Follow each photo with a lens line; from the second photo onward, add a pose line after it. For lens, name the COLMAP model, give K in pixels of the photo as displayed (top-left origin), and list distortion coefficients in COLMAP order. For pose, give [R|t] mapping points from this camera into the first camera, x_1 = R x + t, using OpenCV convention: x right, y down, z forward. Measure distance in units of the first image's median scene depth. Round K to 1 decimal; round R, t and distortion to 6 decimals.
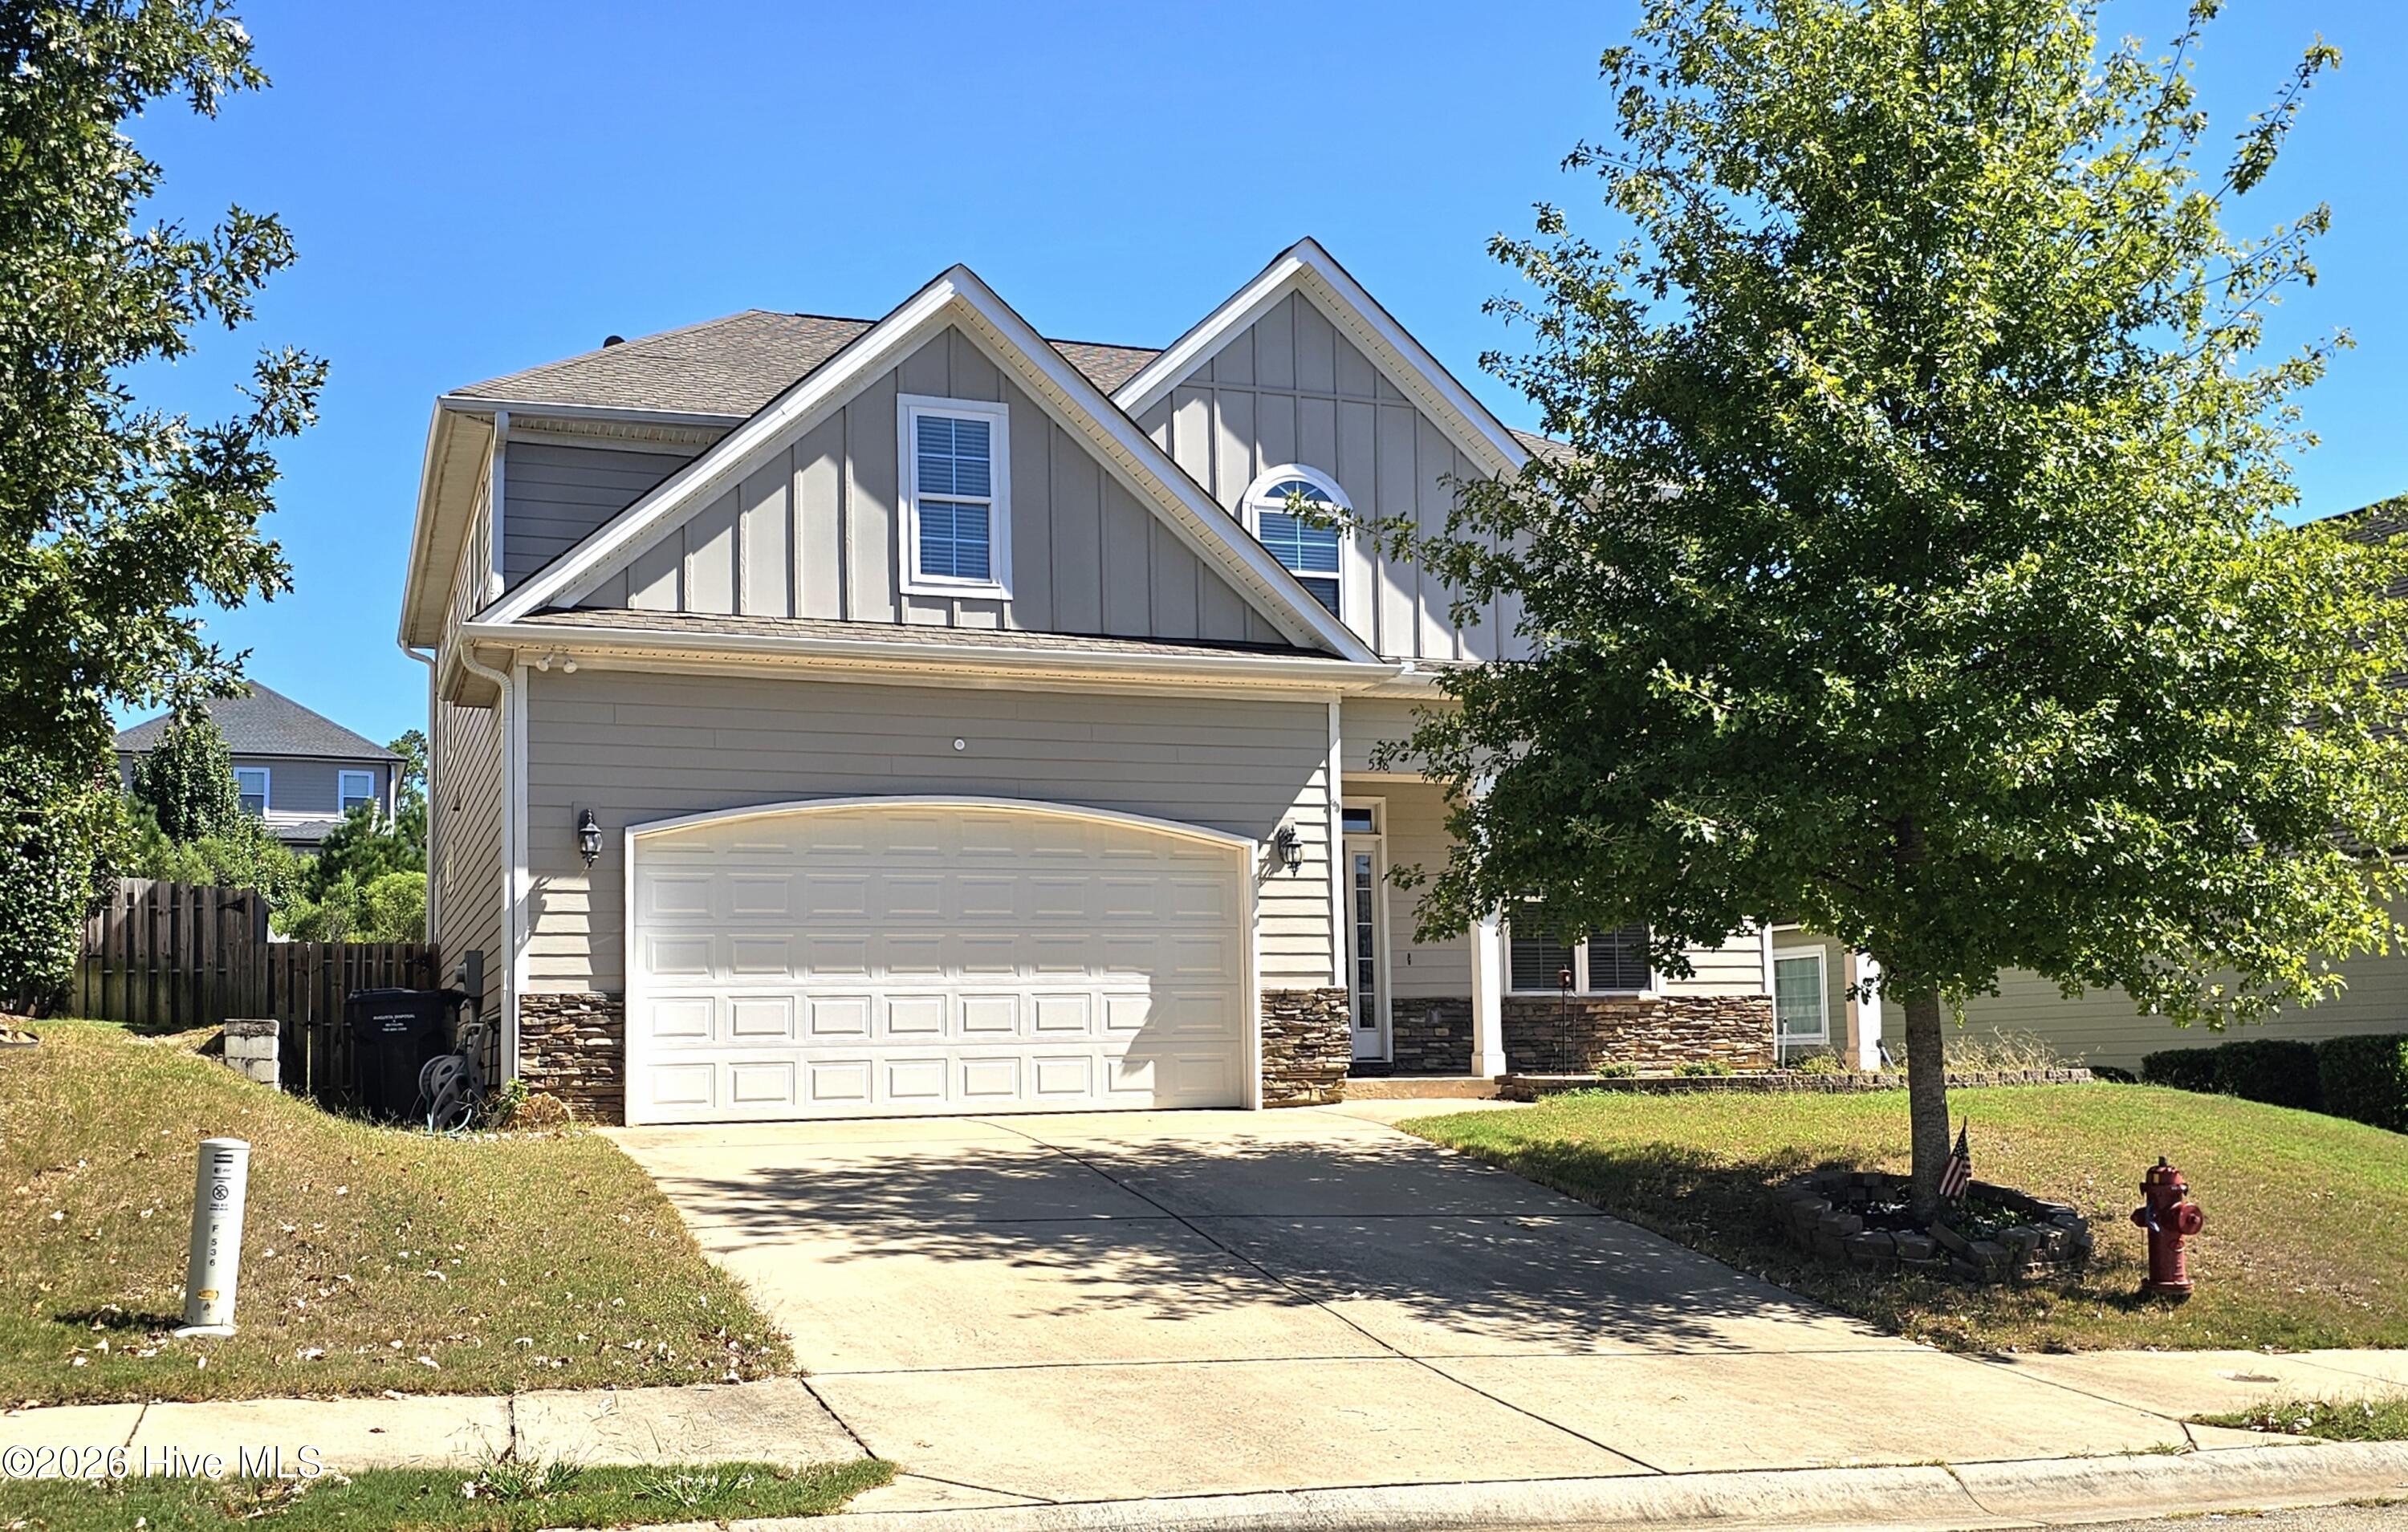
lens RADIAL K [[2375.9, 0, 1202.9], [0, 2375.9, 768.2], [0, 0, 1]] dist [0.134683, 0.000000]
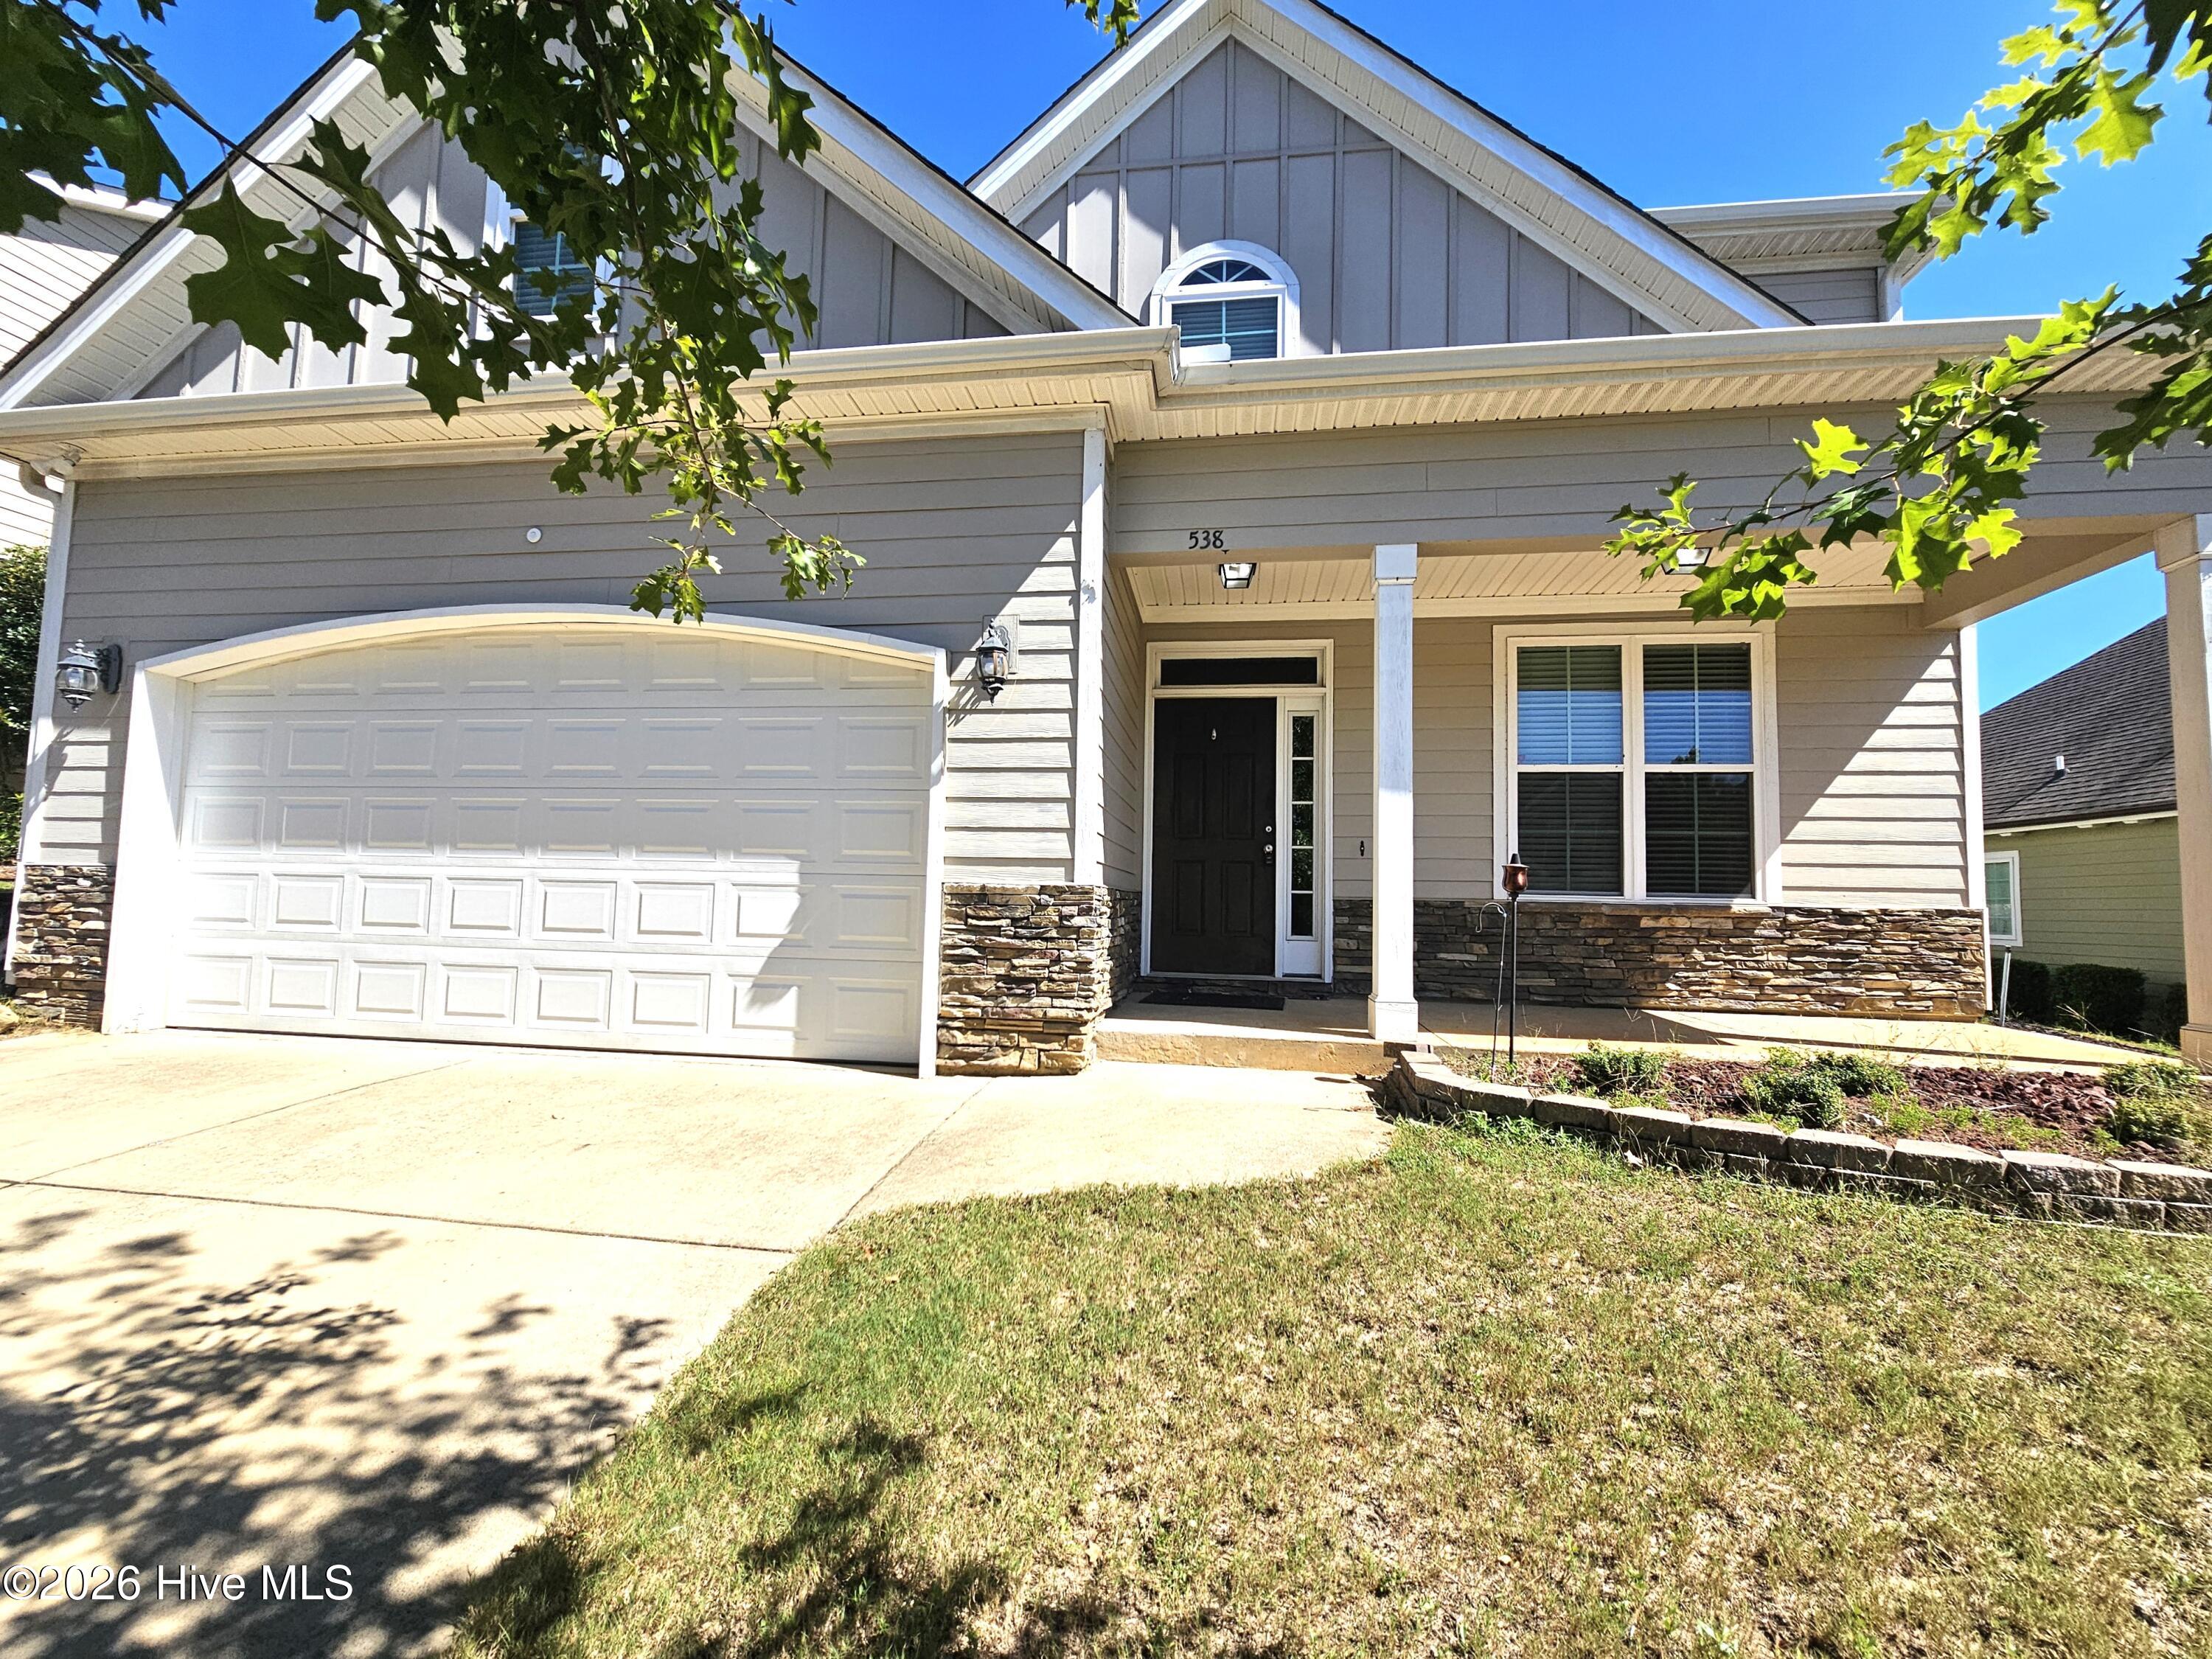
lens RADIAL K [[903.1, 0, 1105.0], [0, 903.1, 829.6], [0, 0, 1]] dist [-0.000569, -0.000454]
pose [[0.877935, -0.002078, -0.478776, 0.174933], [0.022633, 0.999053, 0.037166, 0.070193], [0.478245, -0.043466, 0.877150, 0.808013]]
